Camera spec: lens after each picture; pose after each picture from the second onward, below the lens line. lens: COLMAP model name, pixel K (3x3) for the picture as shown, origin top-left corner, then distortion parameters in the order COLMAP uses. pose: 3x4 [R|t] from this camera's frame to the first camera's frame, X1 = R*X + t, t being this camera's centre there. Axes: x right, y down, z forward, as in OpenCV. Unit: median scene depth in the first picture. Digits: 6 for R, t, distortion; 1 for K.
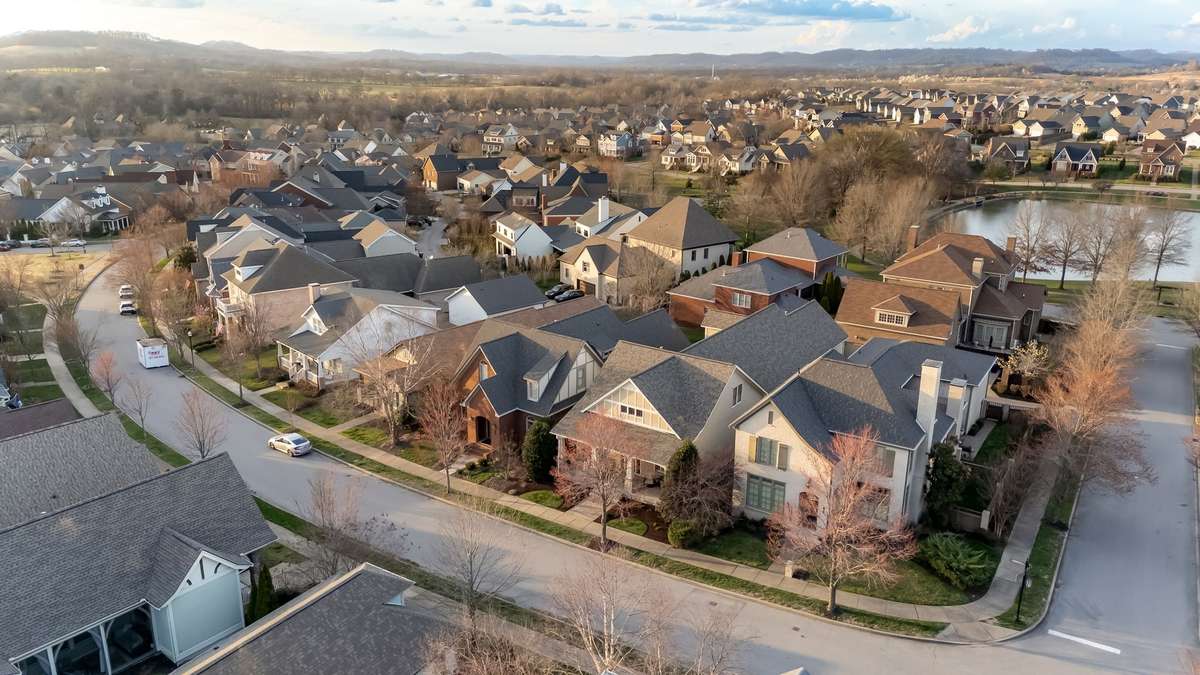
lens RADIAL K [[892.4, 0, 600.3], [0, 892.4, 338.4], [0, 0, 1]] dist [0.028931, -0.006471]
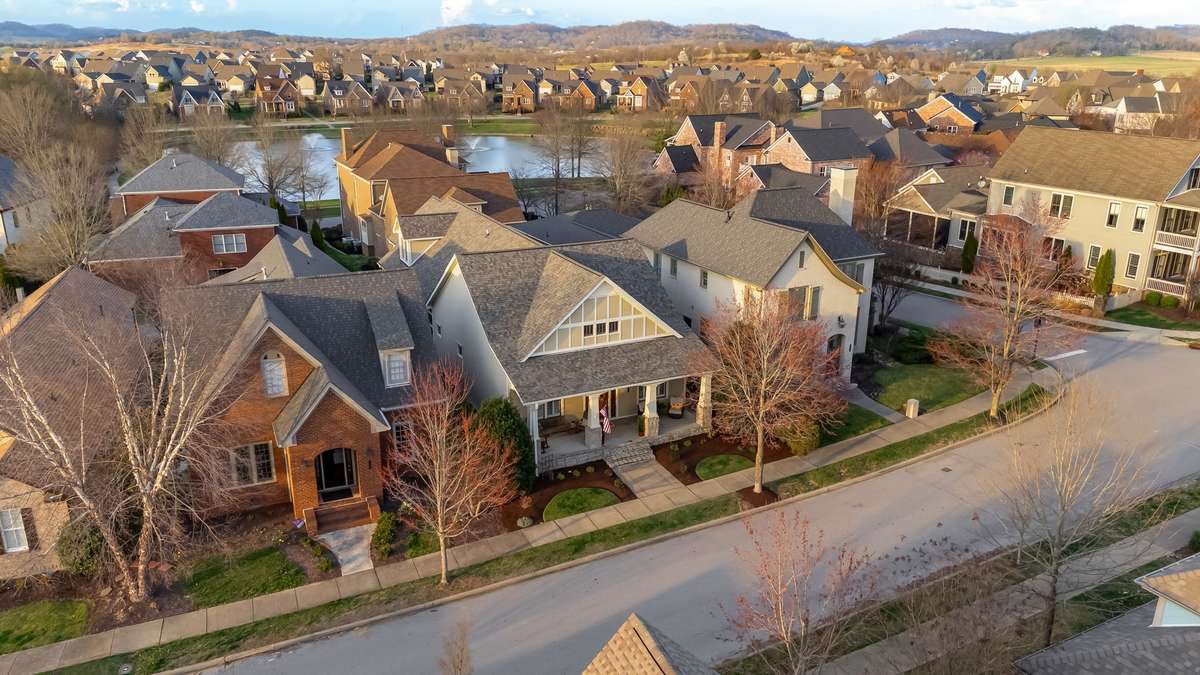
lens RADIAL K [[892.4, 0, 599.8], [0, 892.4, 340.0], [0, 0, 1]] dist [0.028931, -0.006471]
pose [[0.489120, -0.276934, 0.827085, -0.520754], [0.259171, 0.951573, 0.165348, -0.020355], [-0.832822, 0.133482, 0.537206, 0.647732]]
